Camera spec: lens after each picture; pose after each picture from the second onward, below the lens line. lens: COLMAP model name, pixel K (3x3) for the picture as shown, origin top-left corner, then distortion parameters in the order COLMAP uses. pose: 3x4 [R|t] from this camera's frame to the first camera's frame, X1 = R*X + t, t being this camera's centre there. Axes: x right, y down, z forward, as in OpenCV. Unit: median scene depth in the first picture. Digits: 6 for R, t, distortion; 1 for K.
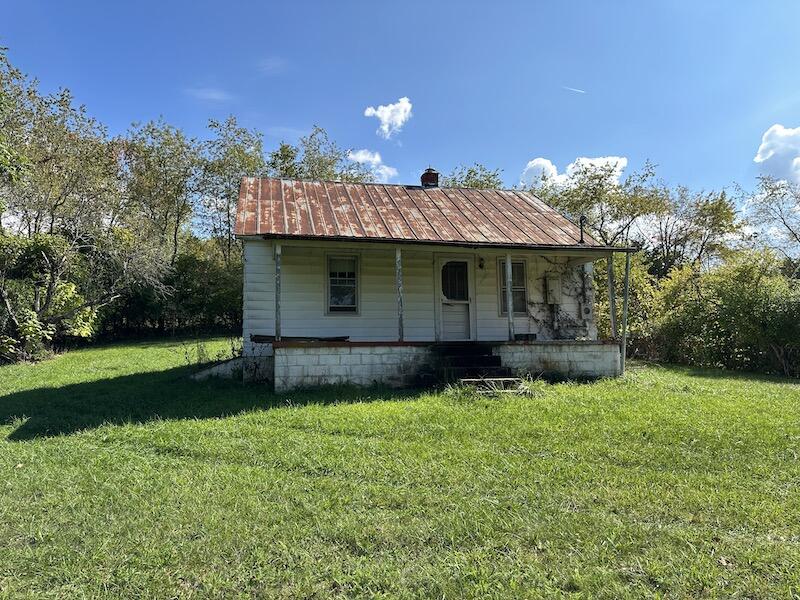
lens RADIAL K [[547.9, 0, 397.9], [0, 547.9, 298.4], [0, 0, 1]] dist [0.067440, 0.000333]
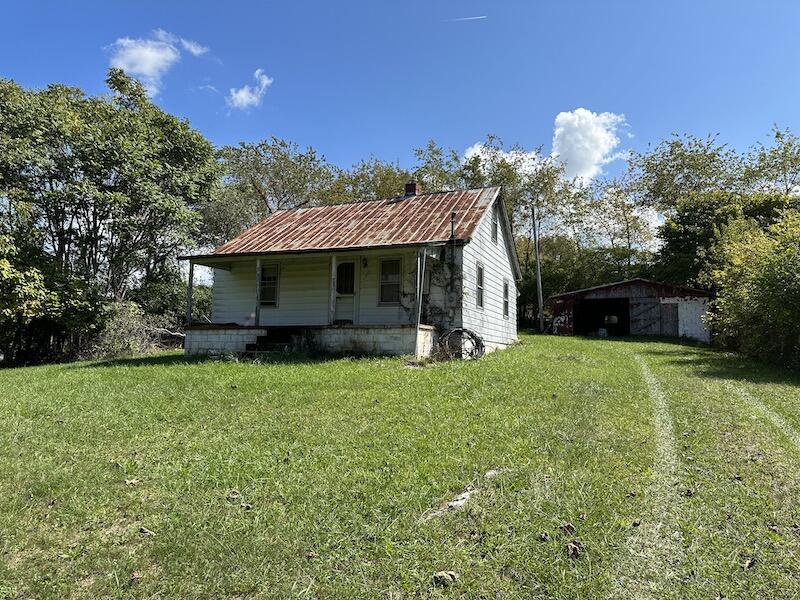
lens RADIAL K [[547.9, 0, 401.8], [0, 547.9, 300.8], [0, 0, 1]] dist [0.067440, 0.000333]
pose [[0.820767, -0.031614, -0.570387, 1.042590], [0.033828, 0.999405, -0.006716, 0.035034], [0.570260, -0.013782, 0.821349, 0.061620]]
